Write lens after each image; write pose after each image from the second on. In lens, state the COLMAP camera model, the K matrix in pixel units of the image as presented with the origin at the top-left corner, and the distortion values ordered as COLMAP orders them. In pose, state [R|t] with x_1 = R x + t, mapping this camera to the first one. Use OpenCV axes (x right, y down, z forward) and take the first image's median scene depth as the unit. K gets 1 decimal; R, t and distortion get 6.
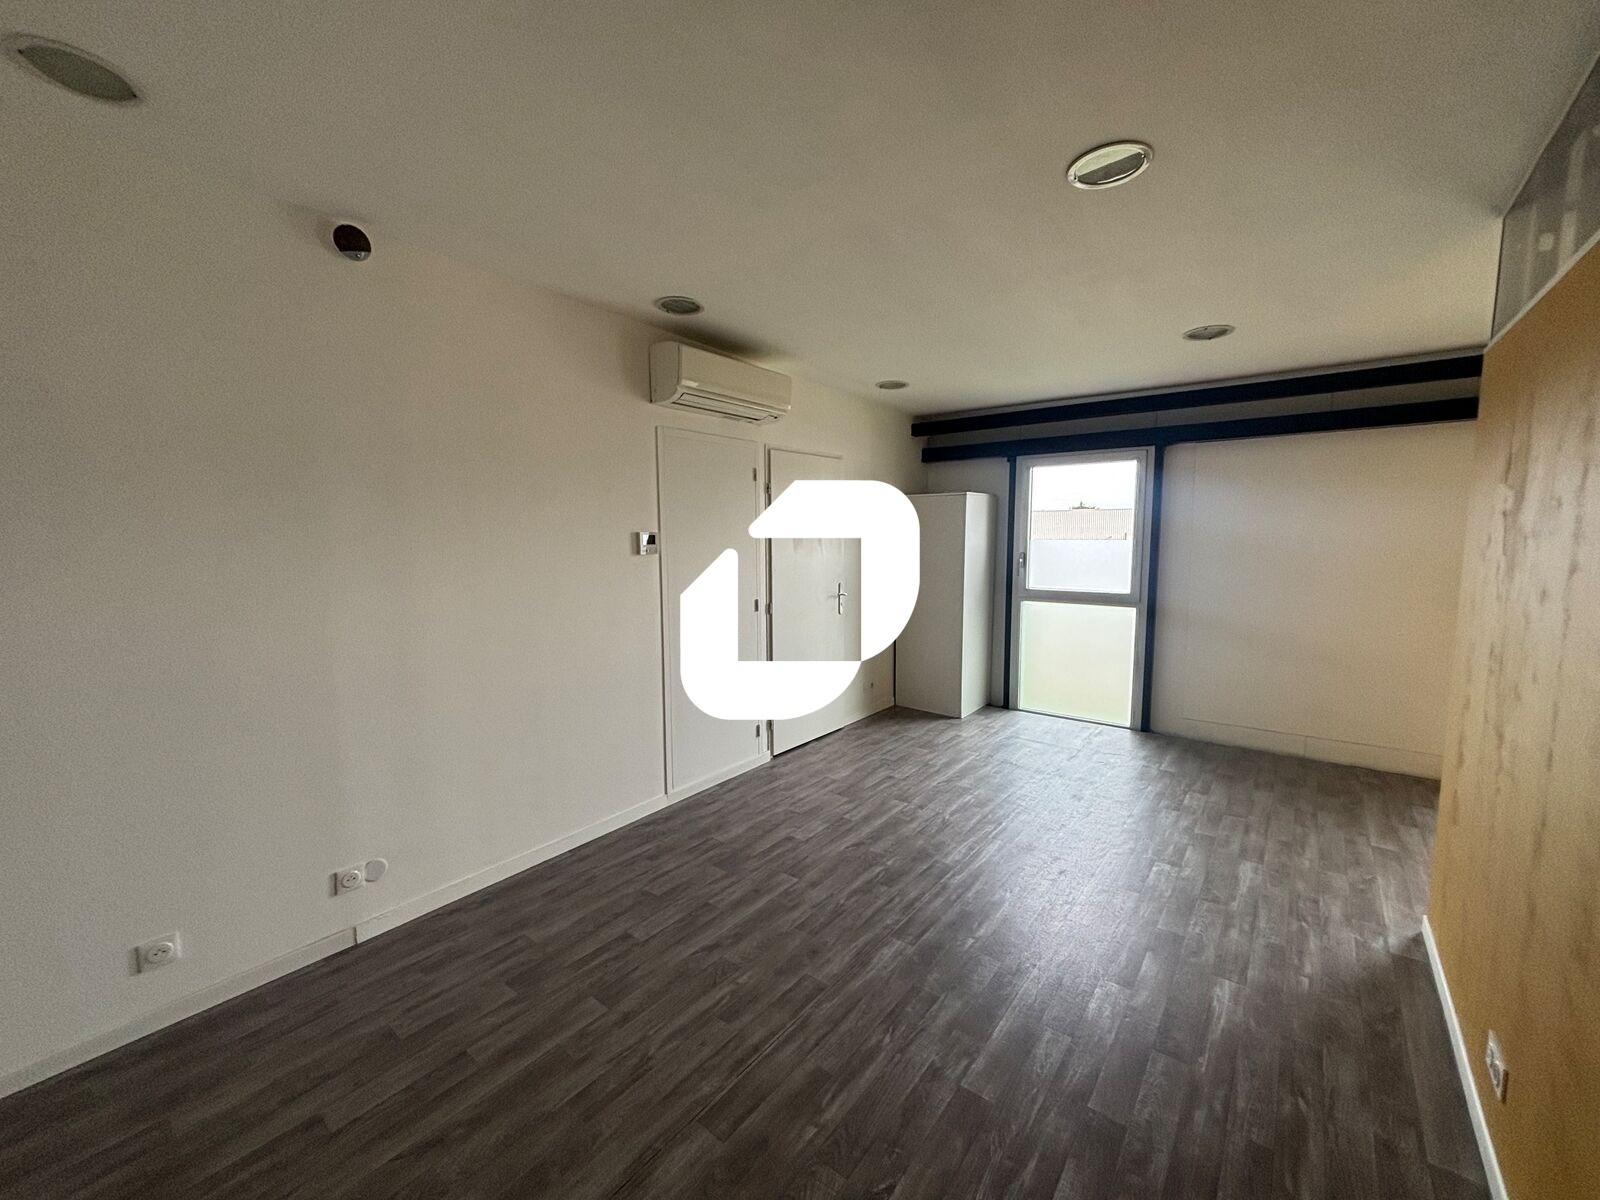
lens RADIAL K [[640.4, 0, 804.2], [0, 640.4, 605.9], [0, 0, 1]] dist [0.032221, -0.000215]
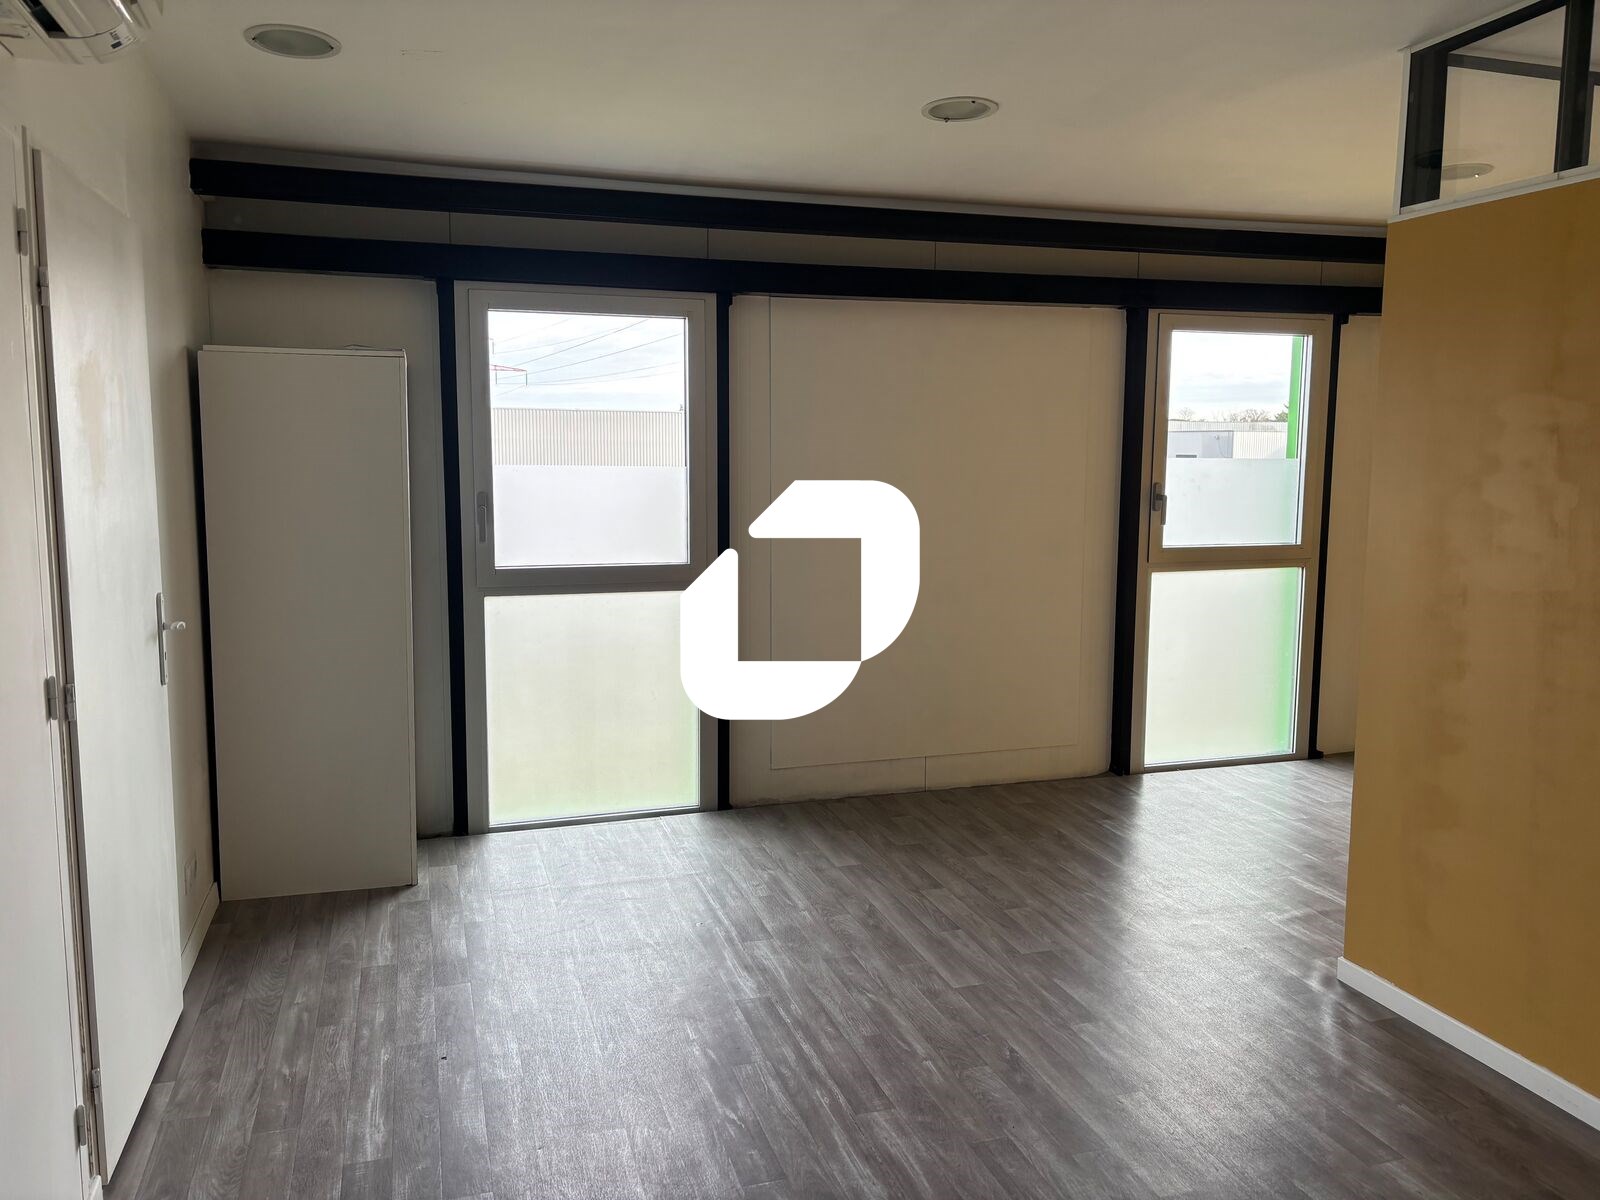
lens RADIAL K [[1204.0, 0, 790.9], [0, 1204.0, 589.4], [0, 0, 1]] dist [0.068234, -0.071936]
pose [[0.567411, -0.088577, 0.818657, -0.304467], [0.084917, 0.995191, 0.048822, -0.044217], [-0.819044, 0.041816, 0.572204, 0.387795]]
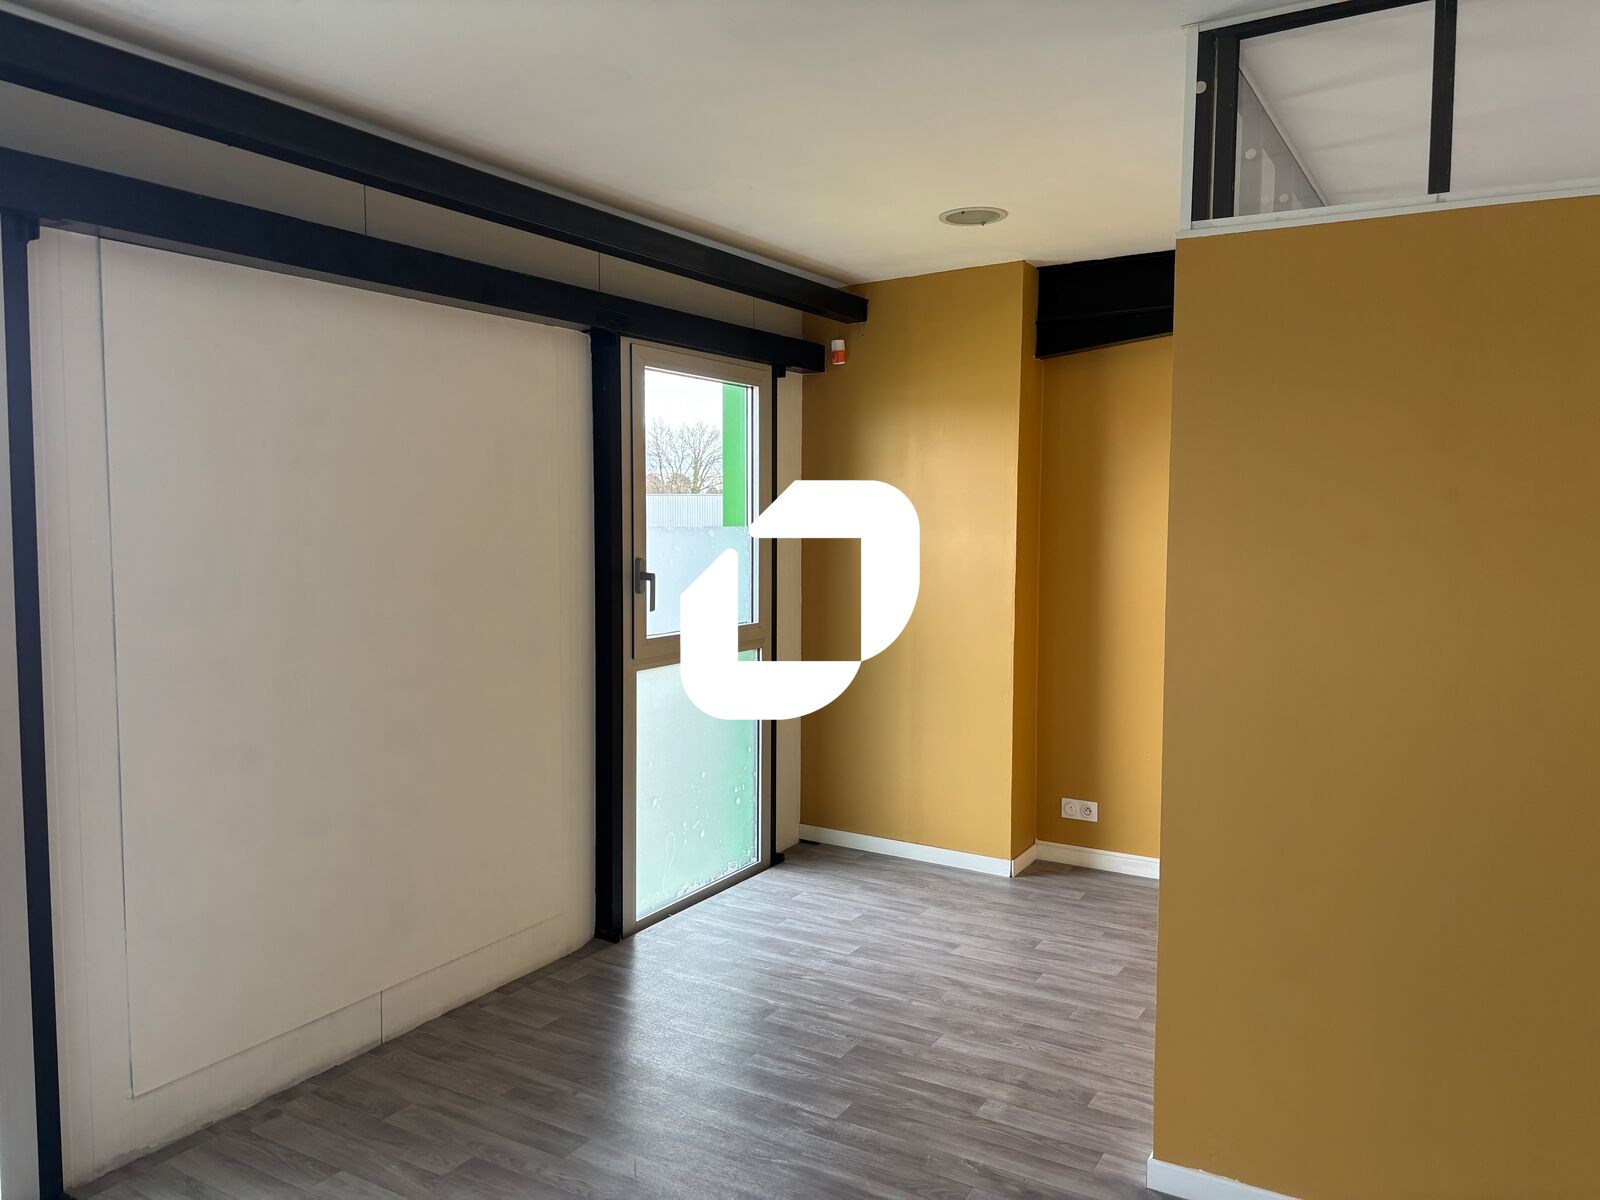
lens RADIAL K [[1204.0, 0, 803.7], [0, 1204.0, 598.0], [0, 0, 1]] dist [0.068234, -0.071936]
pose [[-0.137913, -0.064022, 0.988373, -0.046823], [0.106245, 0.991194, 0.079030, -0.090435], [-0.984729, 0.115909, -0.129896, 0.782981]]
